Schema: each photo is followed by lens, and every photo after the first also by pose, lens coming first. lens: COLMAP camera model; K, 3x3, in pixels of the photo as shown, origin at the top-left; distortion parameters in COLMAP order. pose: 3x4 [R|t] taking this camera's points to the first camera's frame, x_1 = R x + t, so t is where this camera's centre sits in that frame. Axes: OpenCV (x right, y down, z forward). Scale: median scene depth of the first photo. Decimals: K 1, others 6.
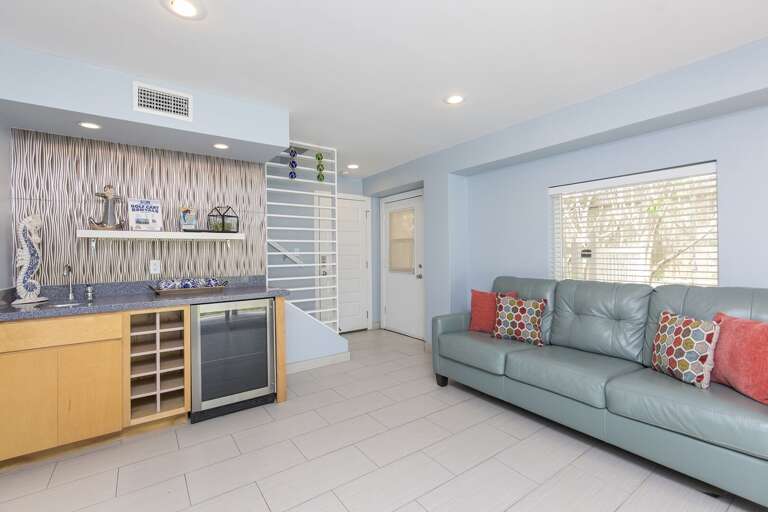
lens RADIAL K [[340.5, 0, 381.6], [0, 340.5, 253.3], [0, 0, 1]] dist [0.010972, 0.000022]
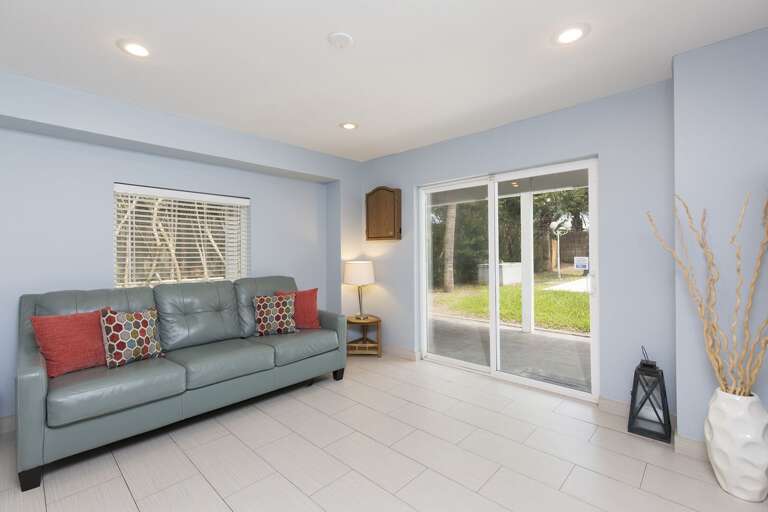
lens RADIAL K [[340.5, 0, 381.6], [0, 340.5, 253.3], [0, 0, 1]] dist [0.010972, 0.000022]
pose [[-0.199133, 0.010762, 0.979913, -0.565333], [0.001121, 0.999942, -0.010754, -0.002052], [-0.979972, -0.001043, -0.199133, 0.578597]]
